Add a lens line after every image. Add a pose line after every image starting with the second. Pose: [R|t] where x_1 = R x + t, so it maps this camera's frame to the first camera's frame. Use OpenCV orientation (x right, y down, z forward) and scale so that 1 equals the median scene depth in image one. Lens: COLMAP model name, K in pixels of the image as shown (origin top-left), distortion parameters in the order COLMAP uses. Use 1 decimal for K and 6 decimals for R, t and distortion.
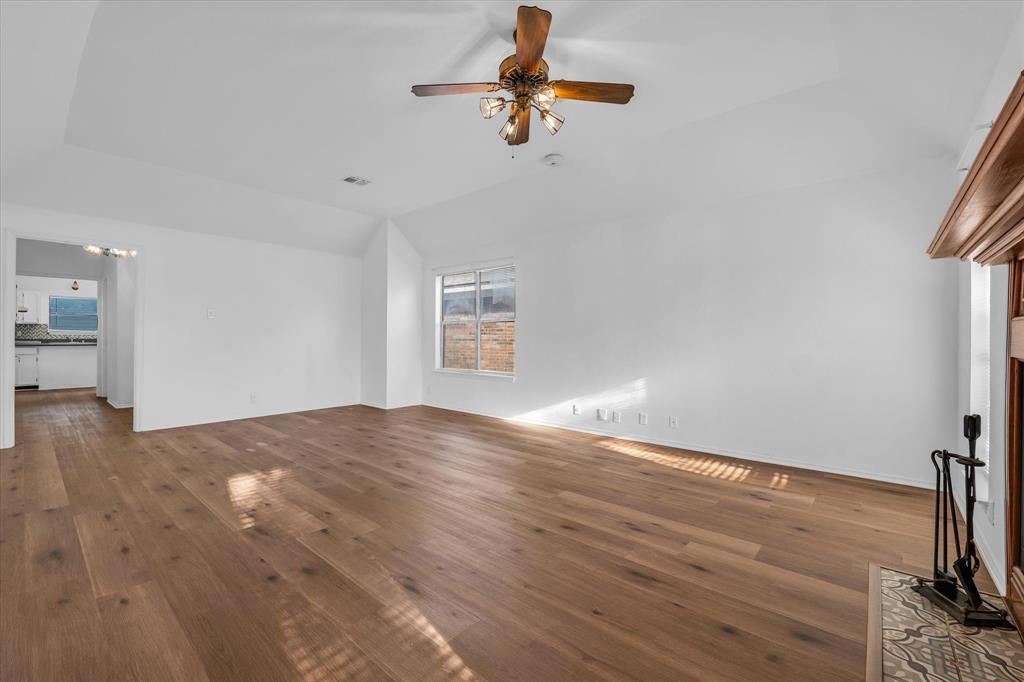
lens RADIAL K [[426.1, 0, 514.1], [0, 426.1, 335.5], [0, 0, 1]] dist [-0.002098, 0.000020]
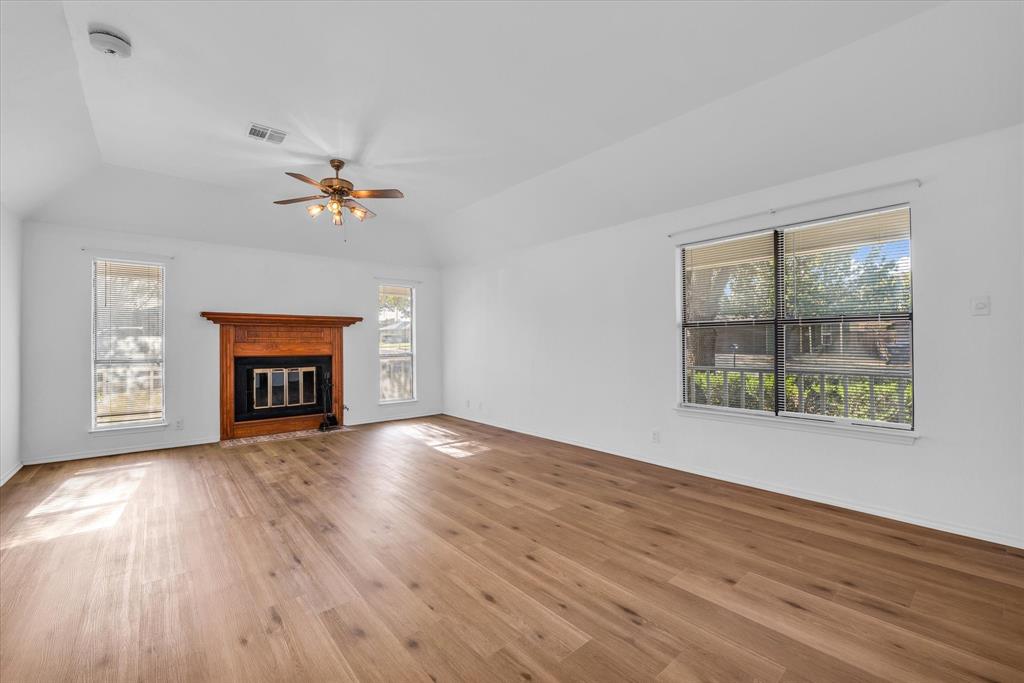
lens RADIAL K [[426.1, 0, 511.1], [0, 426.1, 342.2], [0, 0, 1]] dist [-0.002098, 0.000020]
pose [[-0.987393, 0.004411, 0.158226, -0.851276], [0.003934, 0.999987, -0.003326, -0.021588], [-0.158239, -0.002662, -0.987397, 2.410389]]
